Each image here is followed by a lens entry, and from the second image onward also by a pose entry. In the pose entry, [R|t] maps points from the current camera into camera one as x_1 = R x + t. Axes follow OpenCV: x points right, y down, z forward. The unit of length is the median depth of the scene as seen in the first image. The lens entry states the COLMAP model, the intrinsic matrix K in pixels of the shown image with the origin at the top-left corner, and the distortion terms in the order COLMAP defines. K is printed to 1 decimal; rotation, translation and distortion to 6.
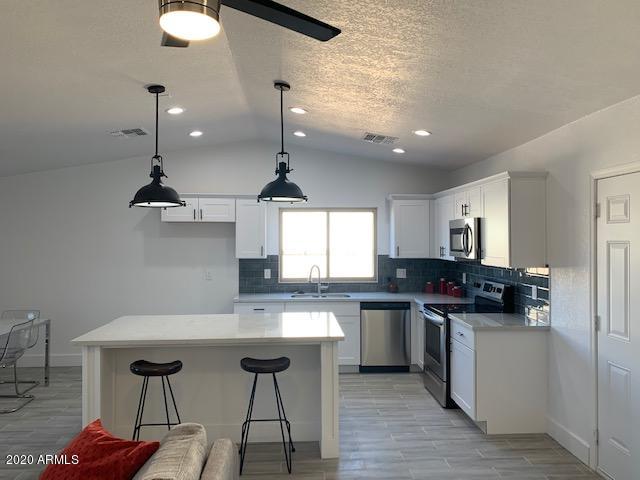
lens RADIAL K [[486.7, 0, 317.9], [0, 486.7, 237.3], [0, 0, 1]] dist [0.035341, -0.034482]
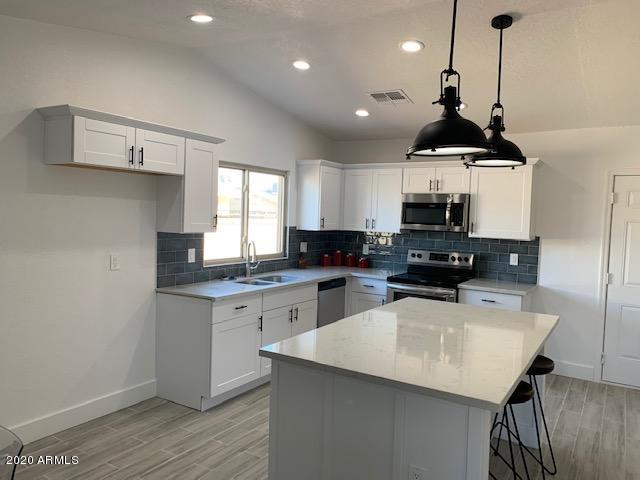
lens RADIAL K [[486.7, 0, 319.1], [0, 486.7, 234.5], [0, 0, 1]] dist [0.035341, -0.034482]
pose [[0.574098, -0.015557, 0.818639, -0.728268], [-0.038490, 0.998201, 0.045962, 0.011278], [-0.817881, -0.057897, 0.572467, 0.610450]]
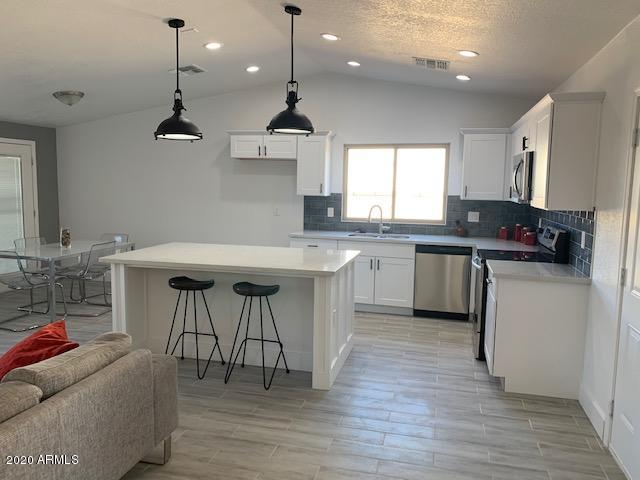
lens RADIAL K [[486.7, 0, 319.4], [0, 486.7, 235.5], [0, 0, 1]] dist [0.035341, -0.034482]
pose [[0.953962, 0.050422, -0.295658, 0.223619], [-0.017726, 0.993523, 0.112241, 0.015663], [0.299402, -0.101833, 0.948677, 0.053749]]
